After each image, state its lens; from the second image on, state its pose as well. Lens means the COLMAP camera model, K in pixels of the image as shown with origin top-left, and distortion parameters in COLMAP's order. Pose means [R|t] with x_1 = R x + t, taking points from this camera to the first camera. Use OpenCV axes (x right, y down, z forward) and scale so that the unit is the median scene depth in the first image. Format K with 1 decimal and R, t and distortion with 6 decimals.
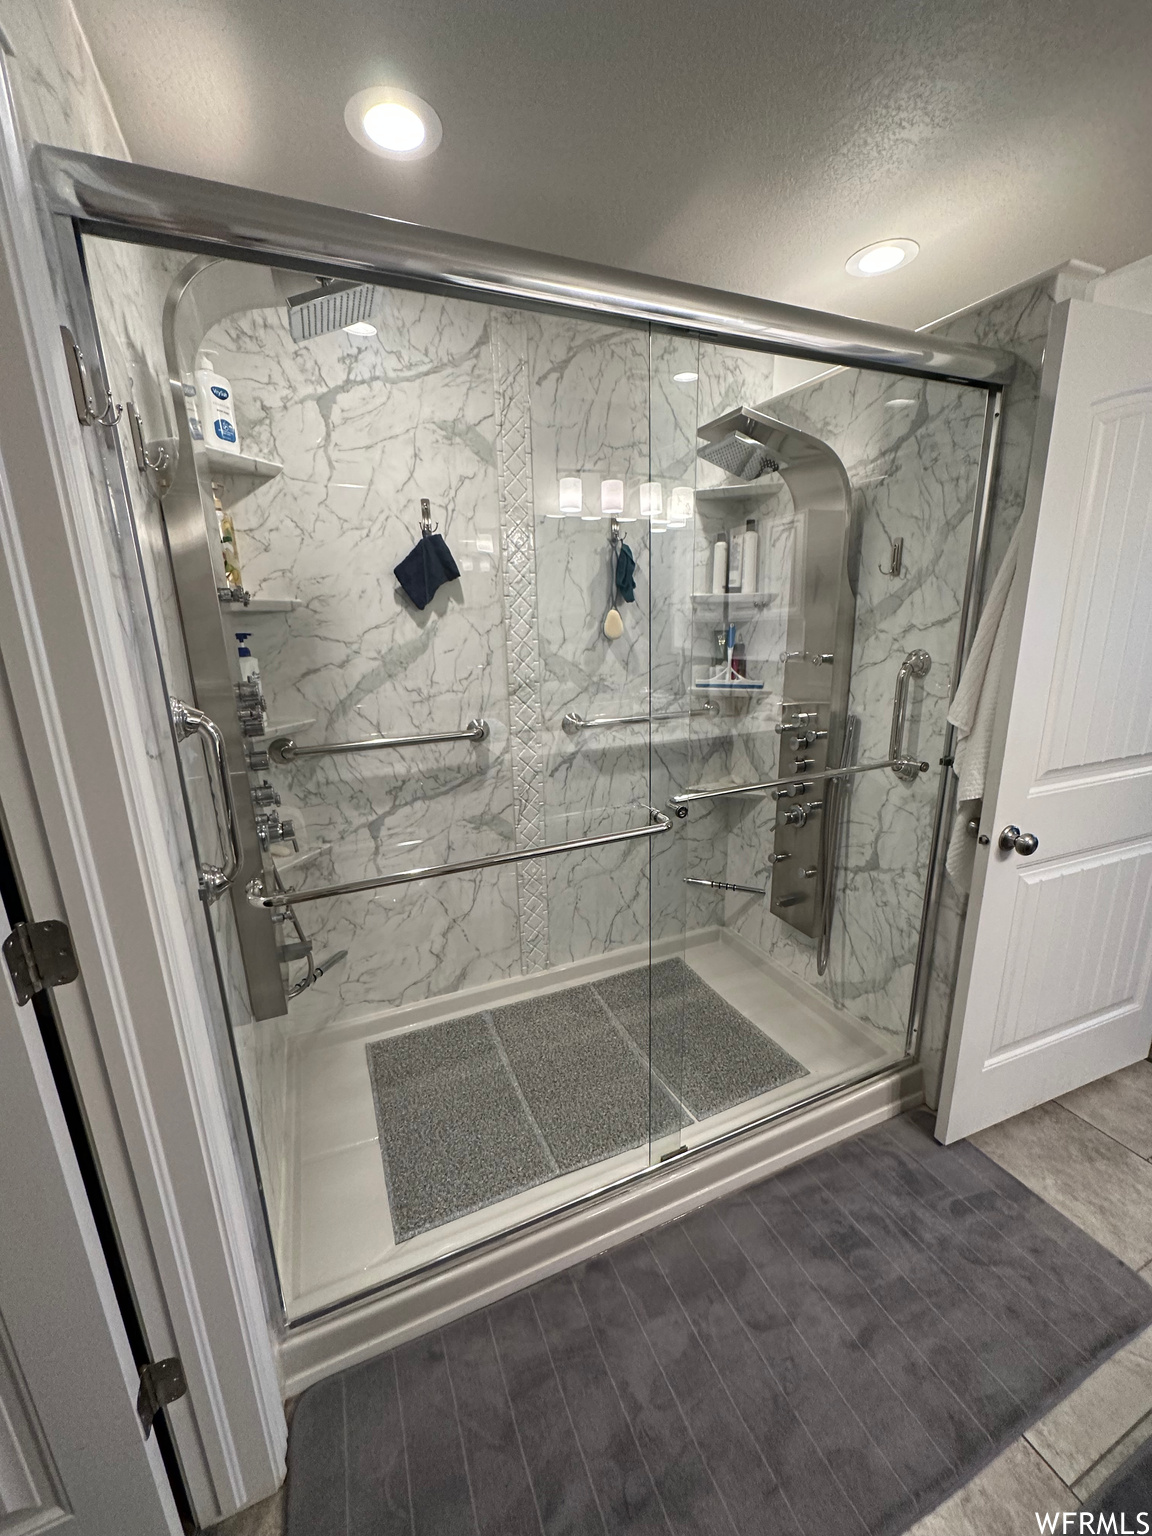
lens RADIAL K [[611.6, 0, 577.1], [0, 611.6, 768.8], [0, 0, 1]] dist [-0.002513, 0.000650]
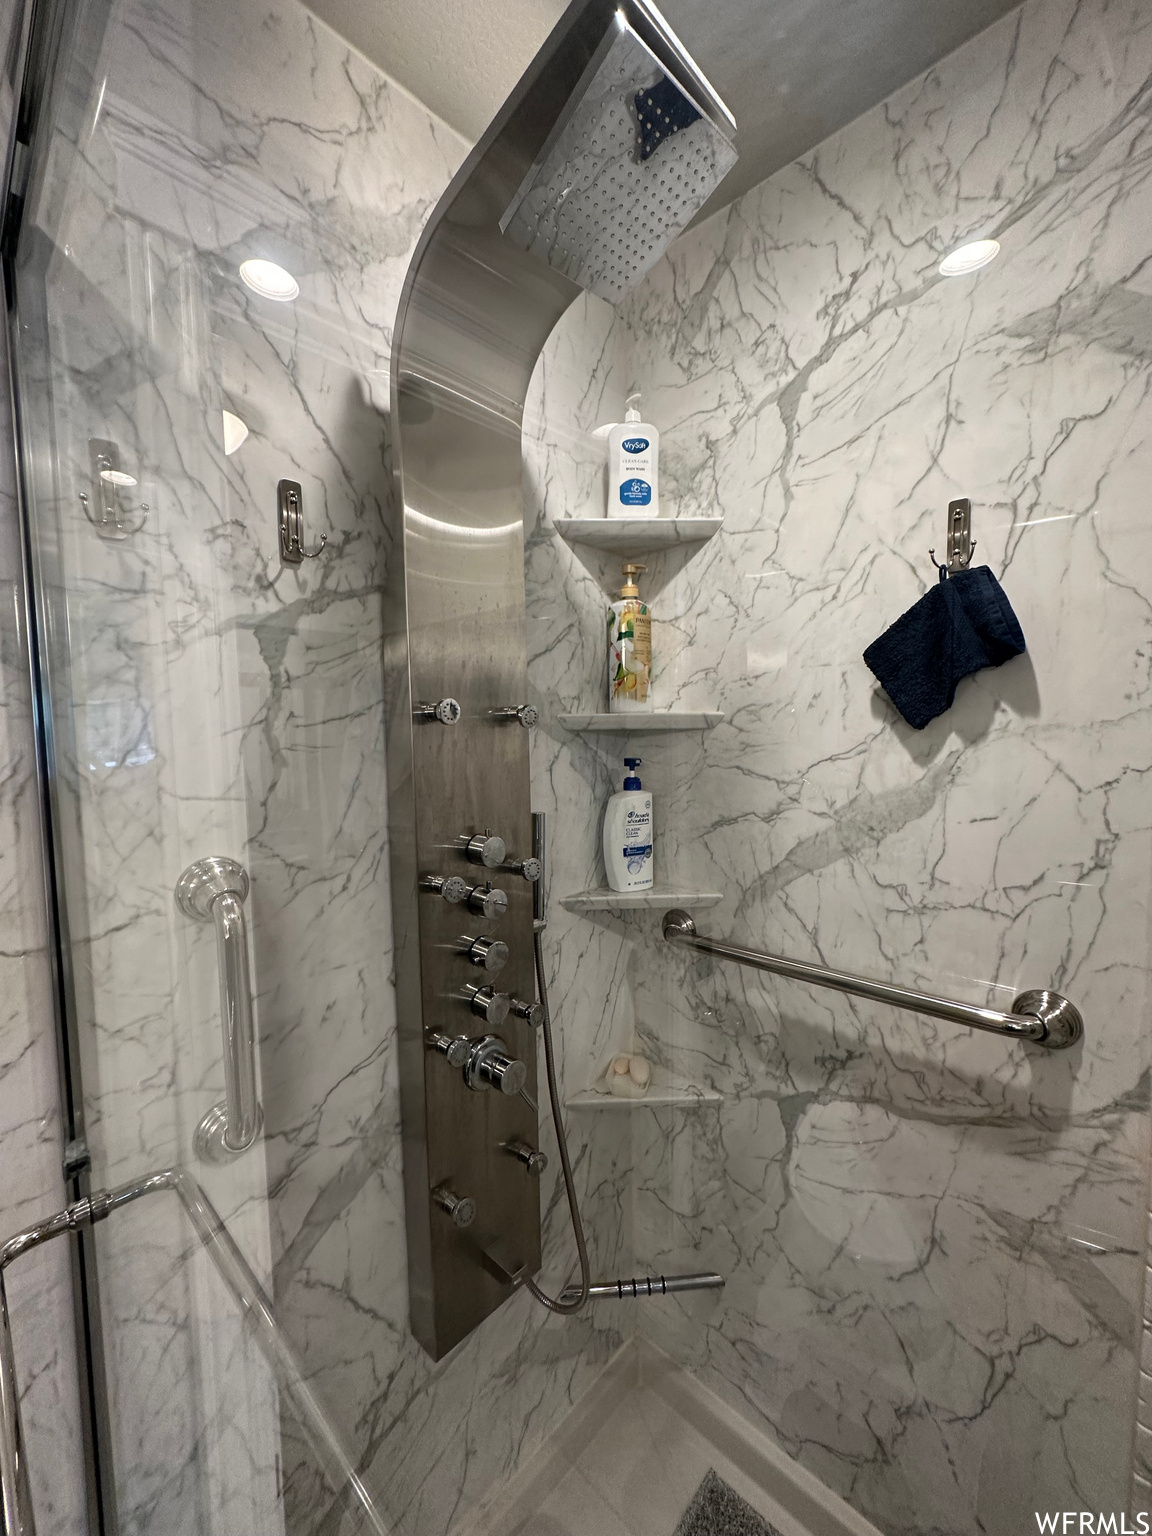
lens RADIAL K [[611.6, 0, 577.1], [0, 611.6, 768.8], [0, 0, 1]] dist [-0.002513, 0.000650]
pose [[0.390027, 0.077908, -0.917502, 0.081390], [-0.221897, 0.975002, -0.011538, -0.163325], [0.893667, 0.208091, 0.397565, 0.572337]]
